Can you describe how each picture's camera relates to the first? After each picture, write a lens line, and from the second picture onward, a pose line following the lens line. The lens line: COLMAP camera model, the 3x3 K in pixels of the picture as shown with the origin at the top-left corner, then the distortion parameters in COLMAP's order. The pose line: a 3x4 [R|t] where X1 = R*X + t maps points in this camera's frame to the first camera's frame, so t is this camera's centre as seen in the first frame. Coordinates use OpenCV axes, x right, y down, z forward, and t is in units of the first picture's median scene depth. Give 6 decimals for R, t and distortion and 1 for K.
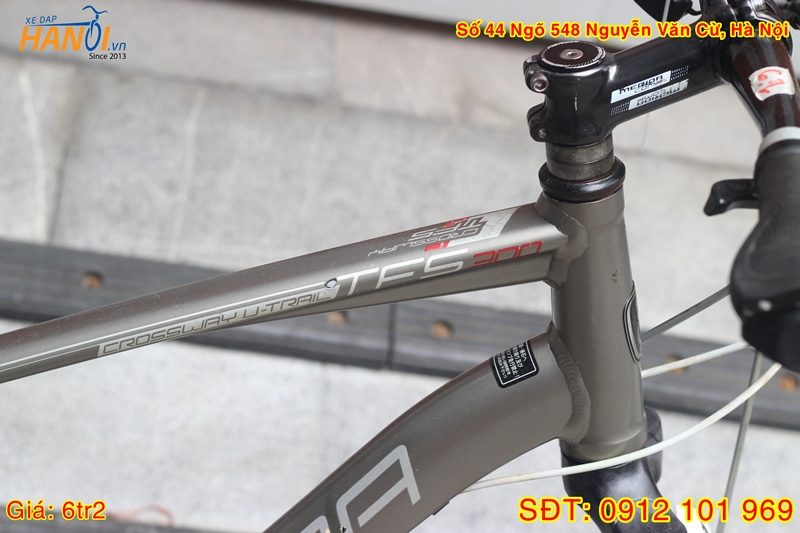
lens RADIAL K [[1939.4, 0, 400.0], [0, 1939.4, 266.5], [0, 0, 1]] dist [-0.085530, 0.077358]
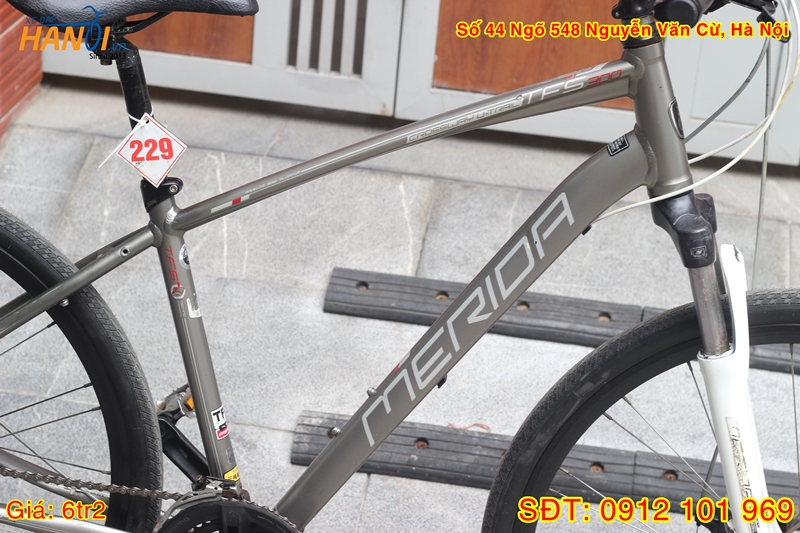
lens RADIAL K [[1894.9, 0, 400.0], [0, 1894.9, 266.5], [0, 0, 1]] dist [-0.027981, -0.468454]
pose [[0.975883, -0.042171, -0.214181, 0.138671], [-0.004229, 0.977326, -0.211698, 0.321086], [0.218252, 0.207498, 0.953578, -0.468707]]
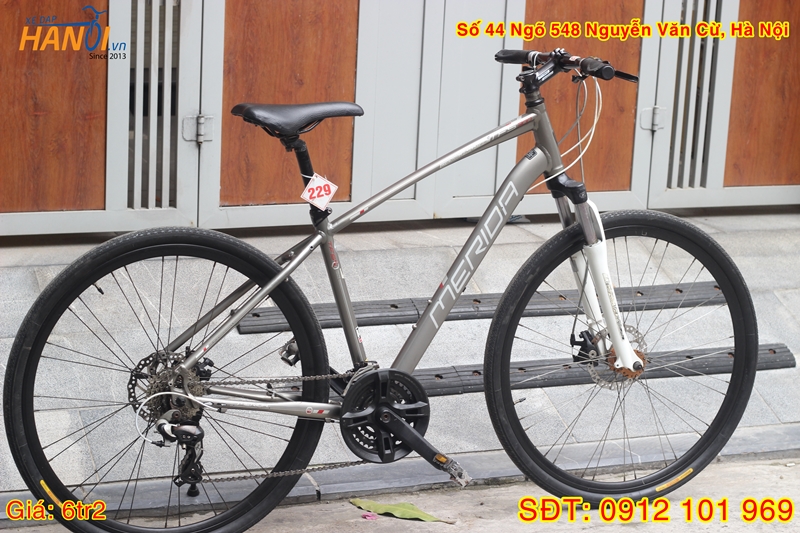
lens RADIAL K [[1870.4, 0, 400.0], [0, 1870.4, 266.5], [0, 0, 1]] dist [-0.039438, 0.055076]
pose [[0.933996, -0.232133, 0.271599, -0.735492], [0.304836, 0.914243, -0.266898, 0.686262], [-0.186352, 0.332075, 0.924662, -1.393253]]
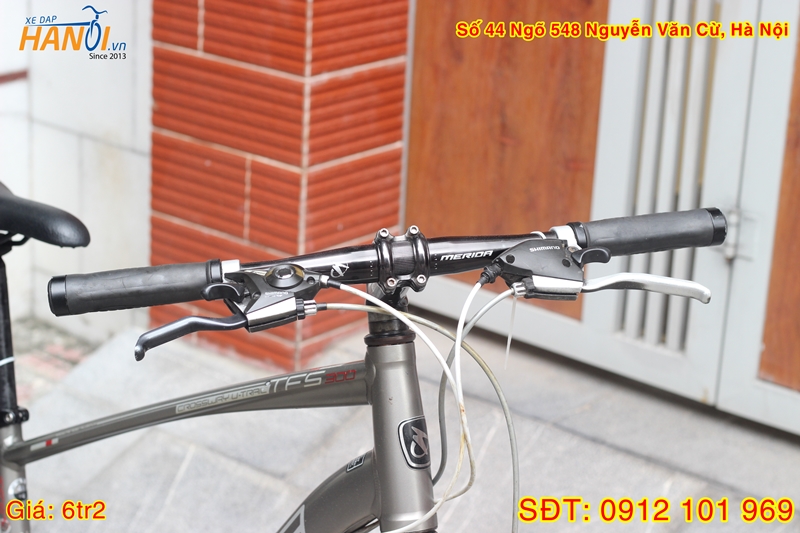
lens RADIAL K [[1894.9, 0, 400.0], [0, 1894.9, 266.5], [0, 0, 1]] dist [-0.027981, -0.468454]
pose [[0.719614, 0.057495, -0.691990, 0.651796], [-0.303814, 0.922184, -0.239321, 0.150961], [0.624382, 0.382455, 0.681084, -0.064949]]
